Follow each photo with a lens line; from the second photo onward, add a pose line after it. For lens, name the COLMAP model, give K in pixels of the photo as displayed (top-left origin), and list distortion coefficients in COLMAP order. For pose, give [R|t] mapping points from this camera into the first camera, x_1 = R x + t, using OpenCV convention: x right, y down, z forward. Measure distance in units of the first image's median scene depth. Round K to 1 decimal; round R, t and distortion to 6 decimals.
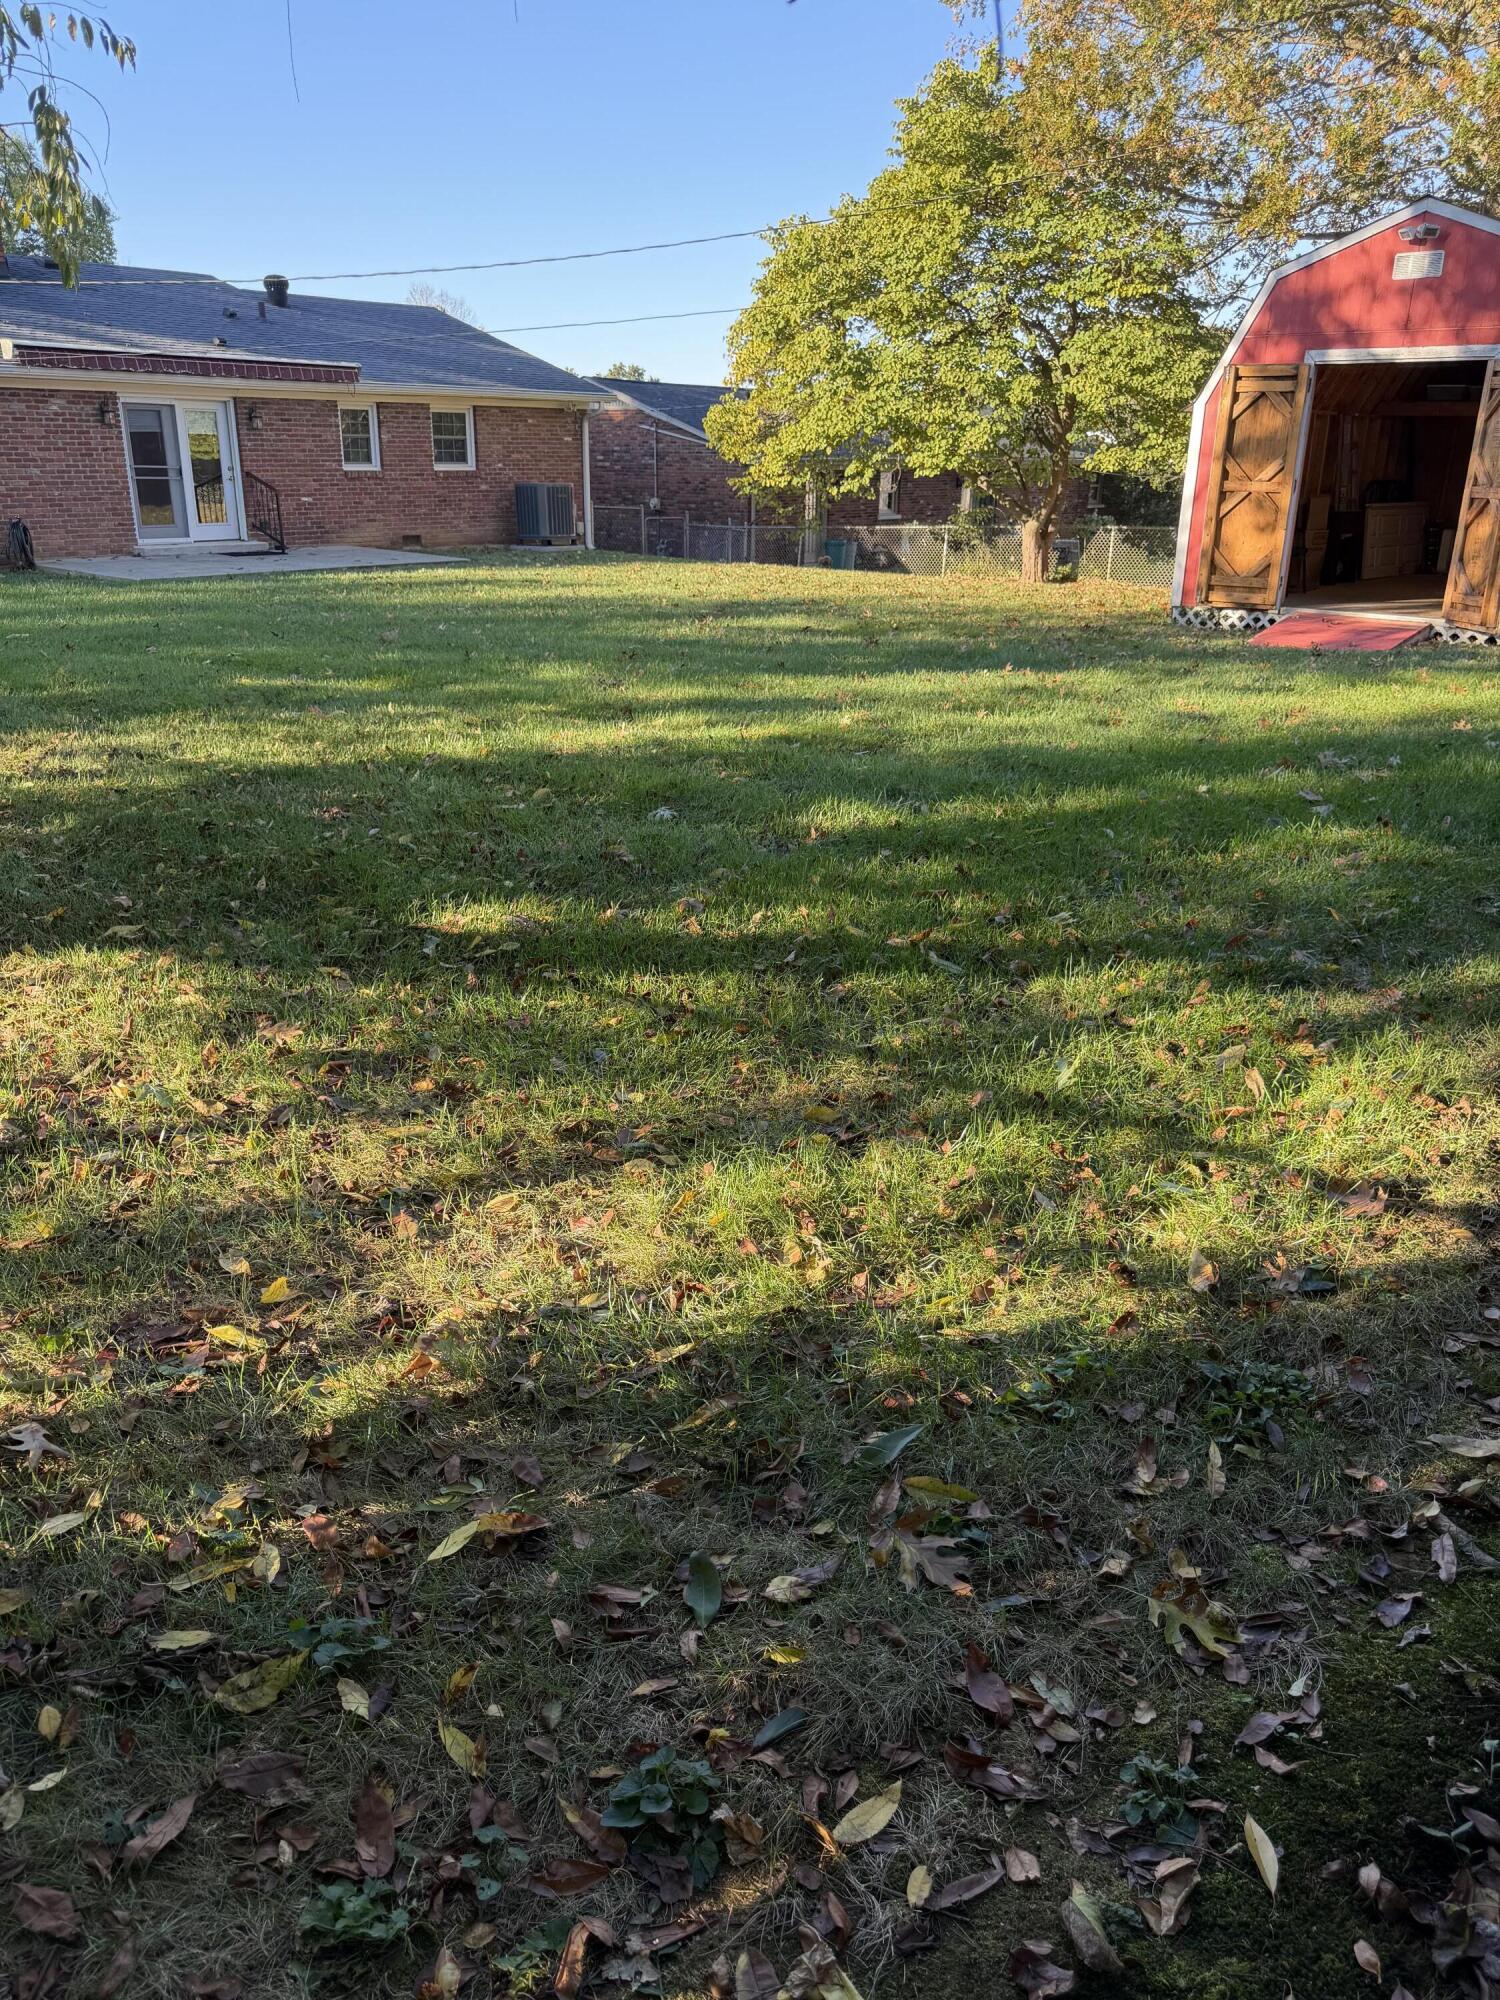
lens RADIAL K [[1412.8, 0, 750.0], [0, 1412.8, 1000.0], [0, 0, 1]] dist [0.038293, -0.039718]
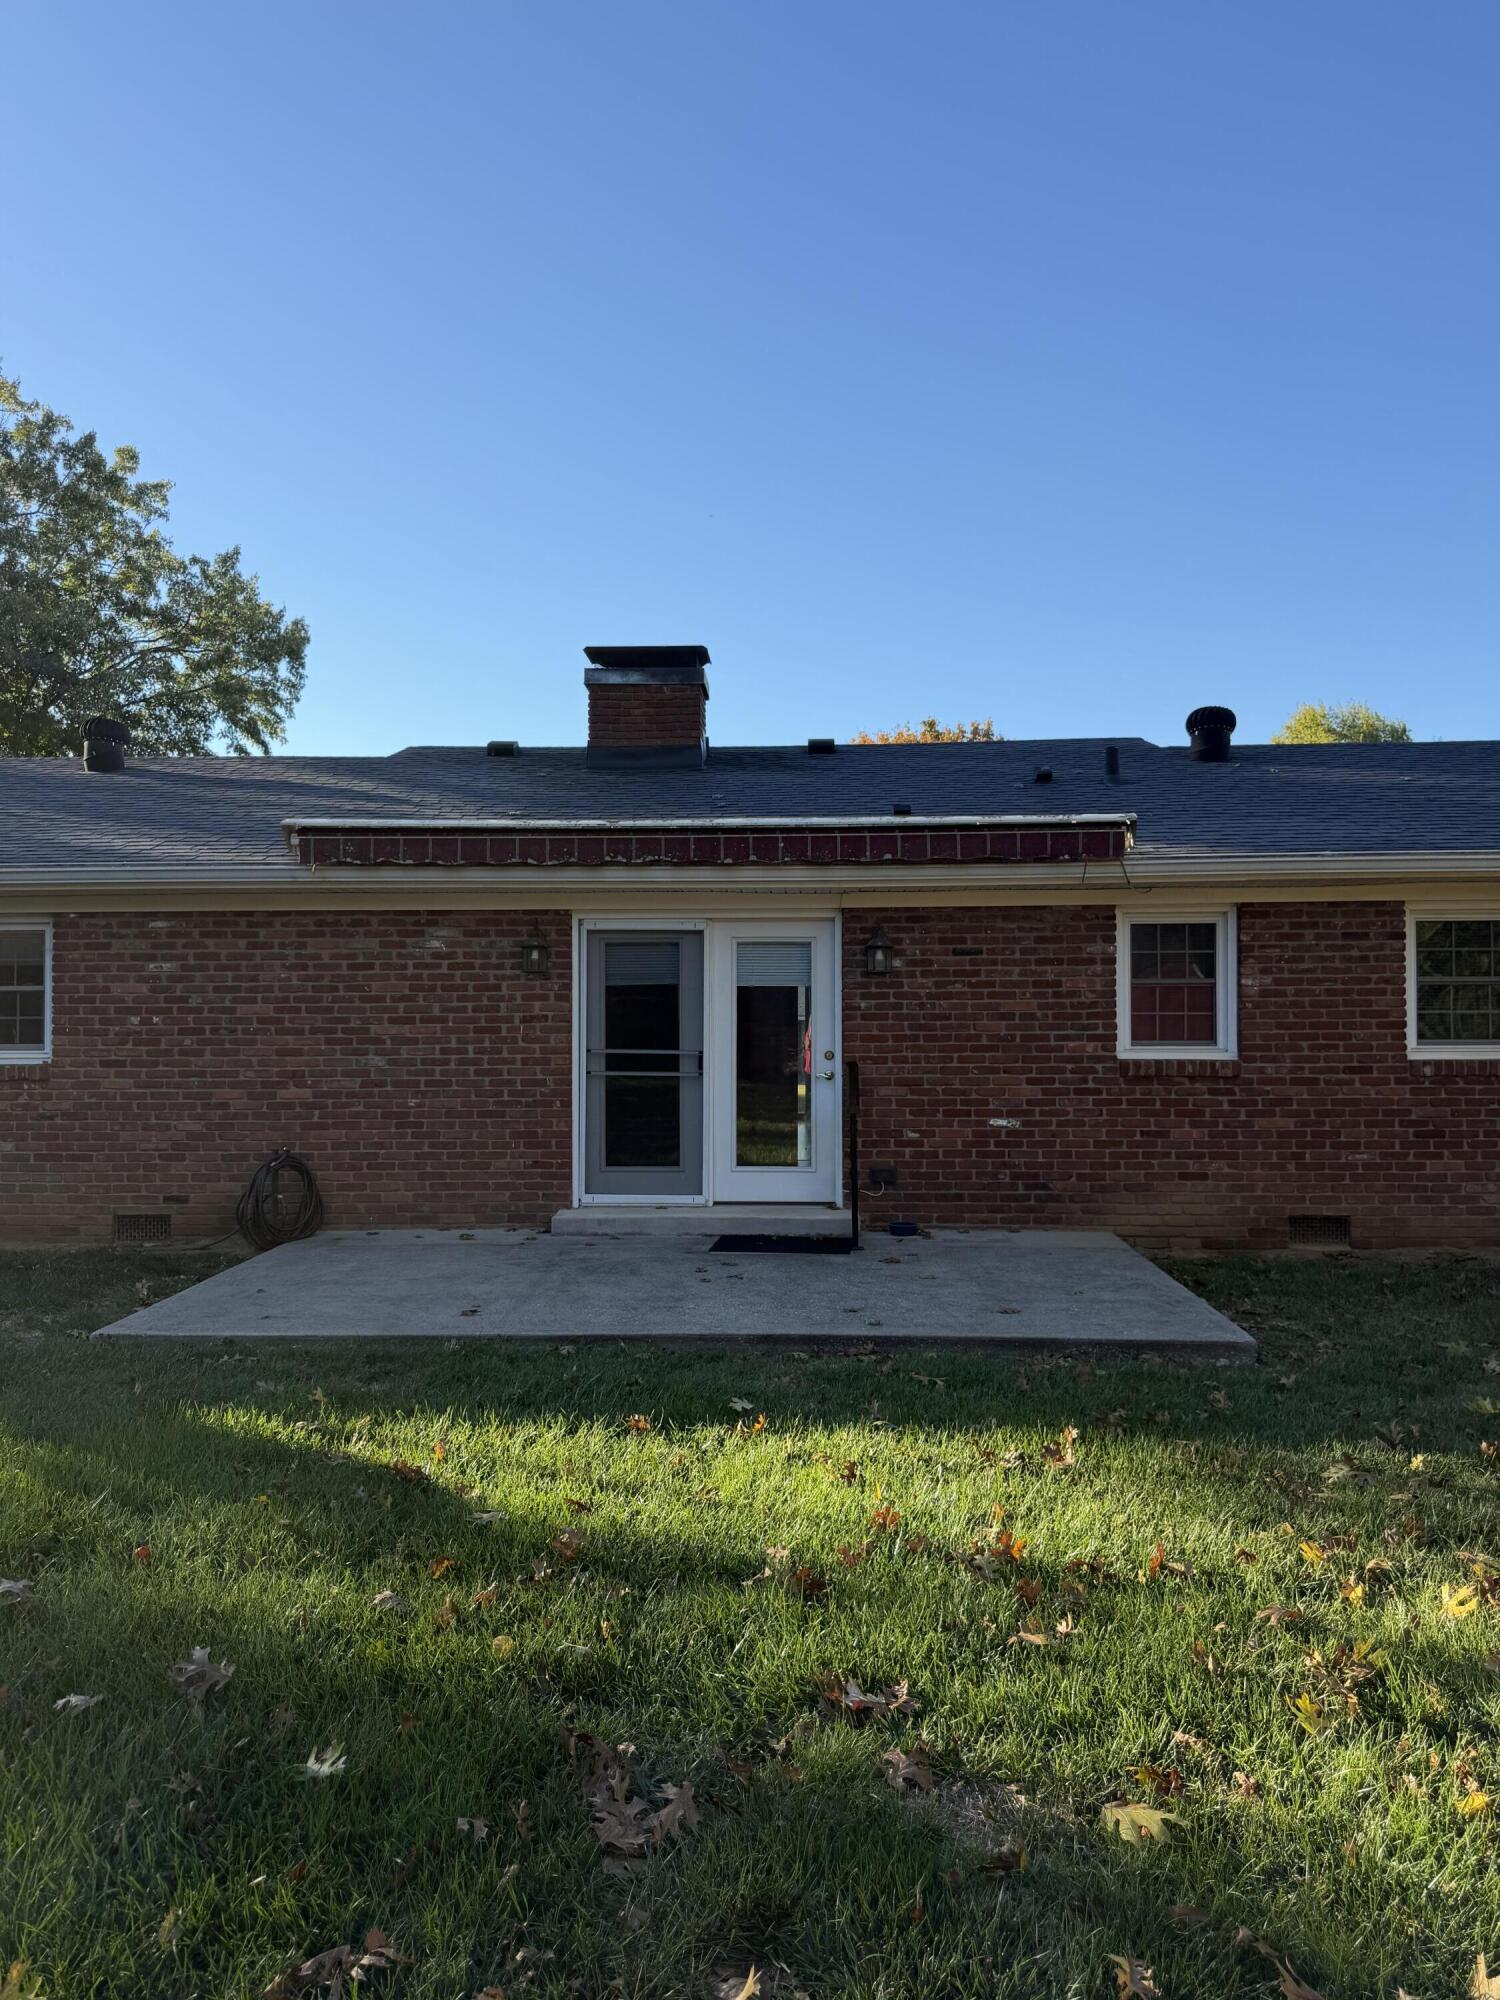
lens RADIAL K [[1412.8, 0, 750.0], [0, 1412.8, 1000.0], [0, 0, 1]] dist [0.038293, -0.039718]
pose [[0.586235, -0.013992, -0.810020, -0.015921], [-0.283960, 0.932872, -0.221624, -0.284904], [0.758746, 0.359937, 0.542909, 0.735153]]
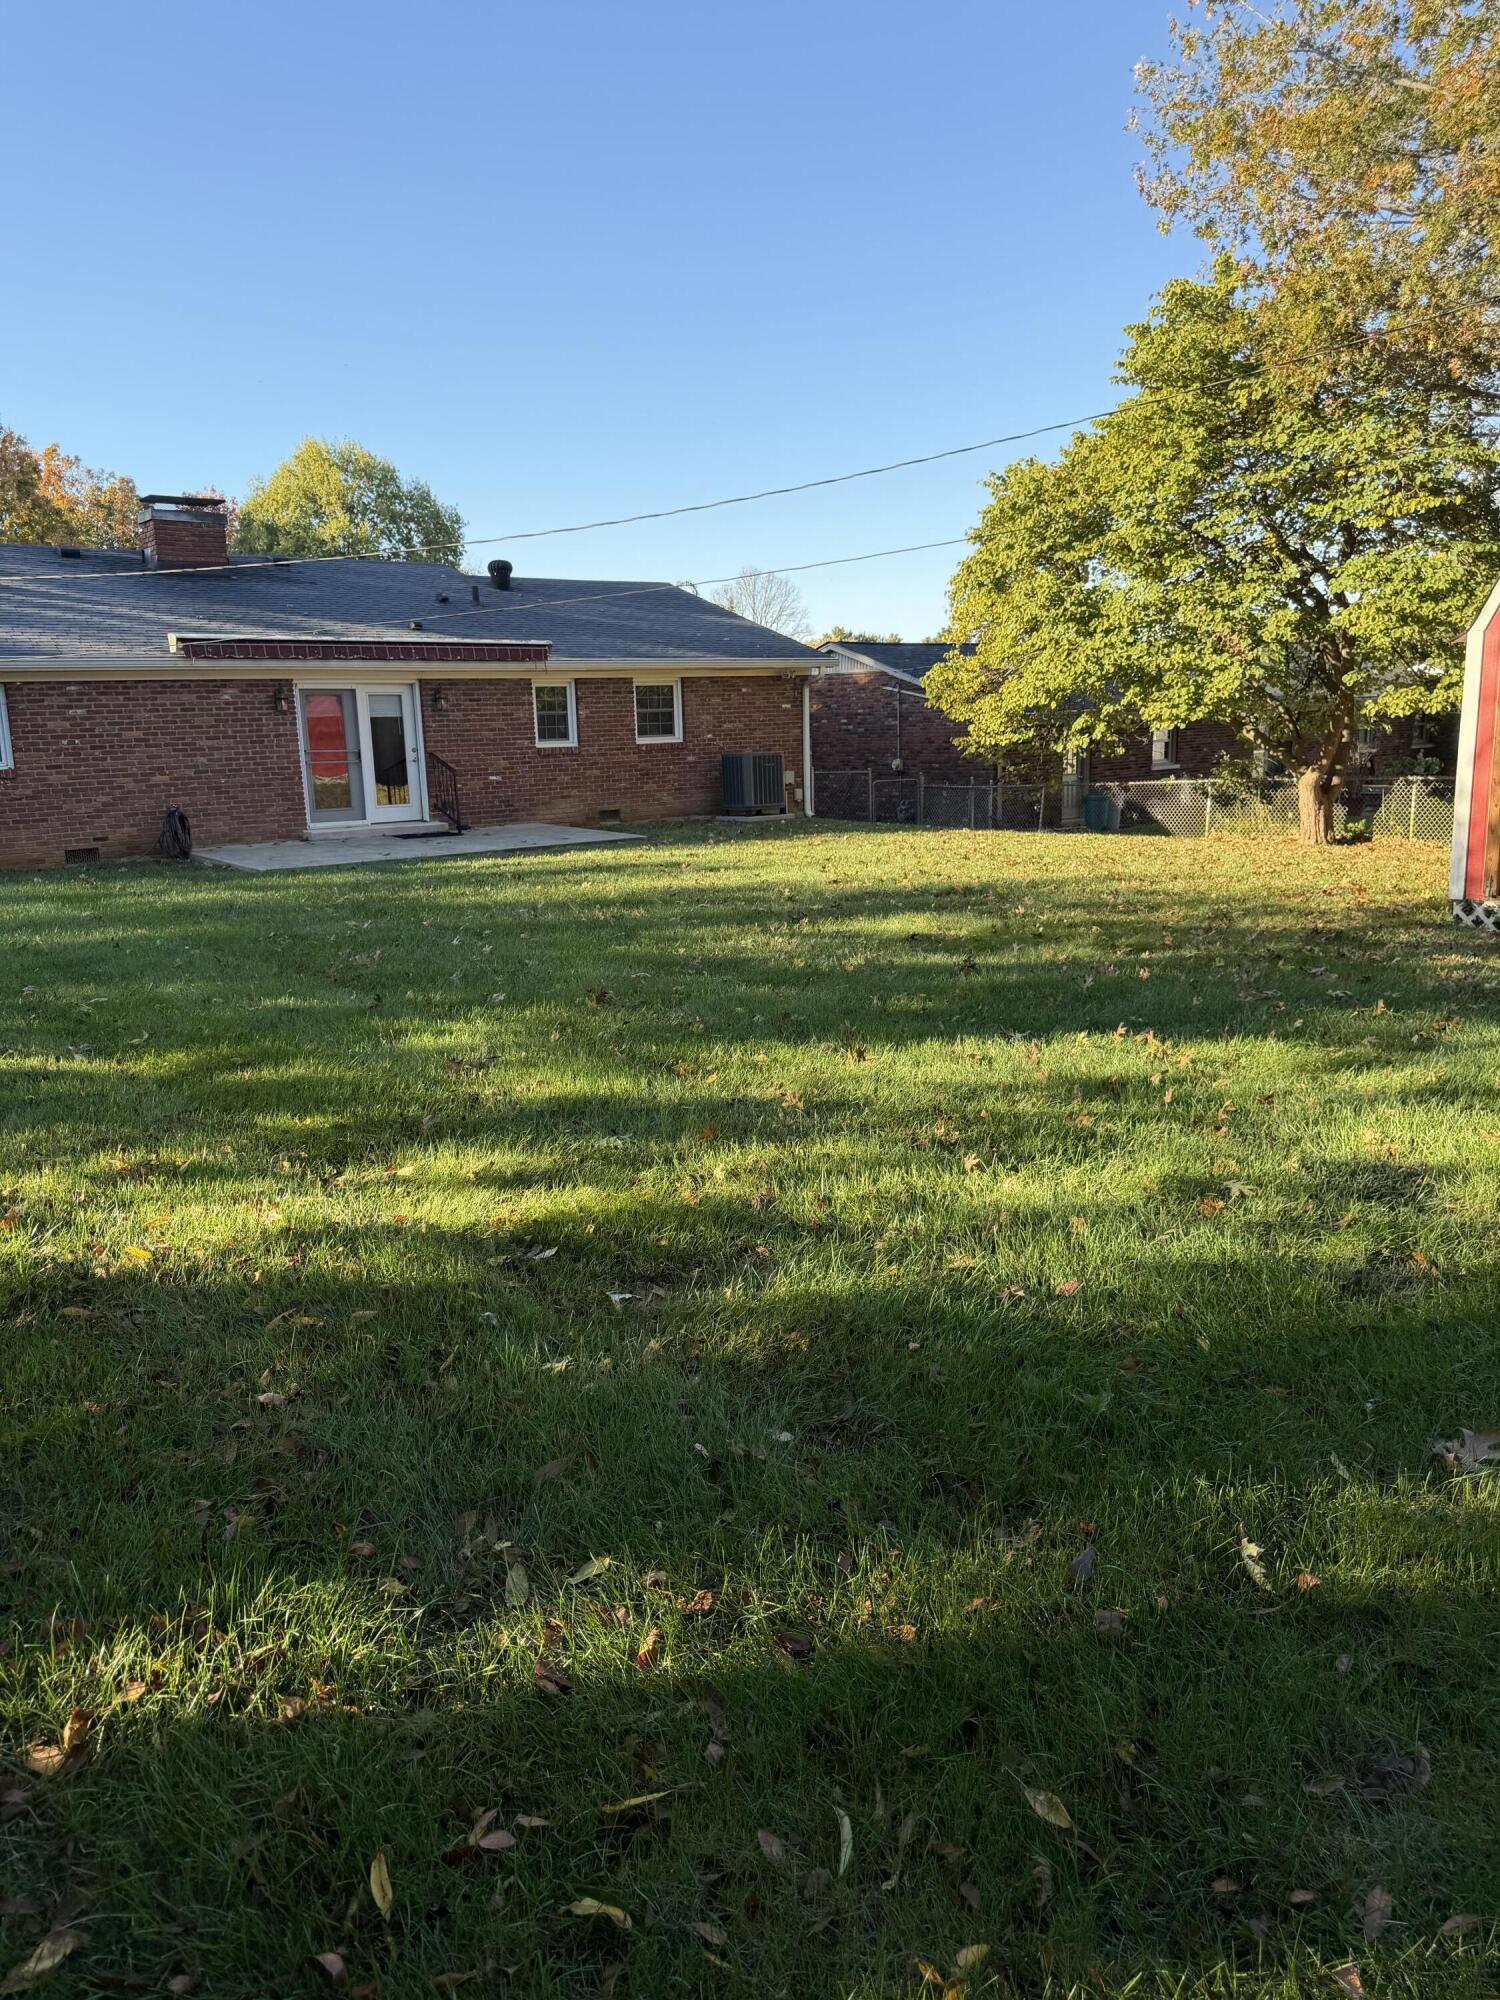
lens RADIAL K [[1389.2, 0, 750.0], [0, 1389.2, 1000.0], [0, 0, 1]] dist [0.178530, -0.342838]
pose [[0.973647, 0.007140, -0.227950, 0.076824], [-0.044239, 0.986438, -0.158060, -0.065103], [0.223730, 0.163979, 0.960758, 0.160613]]
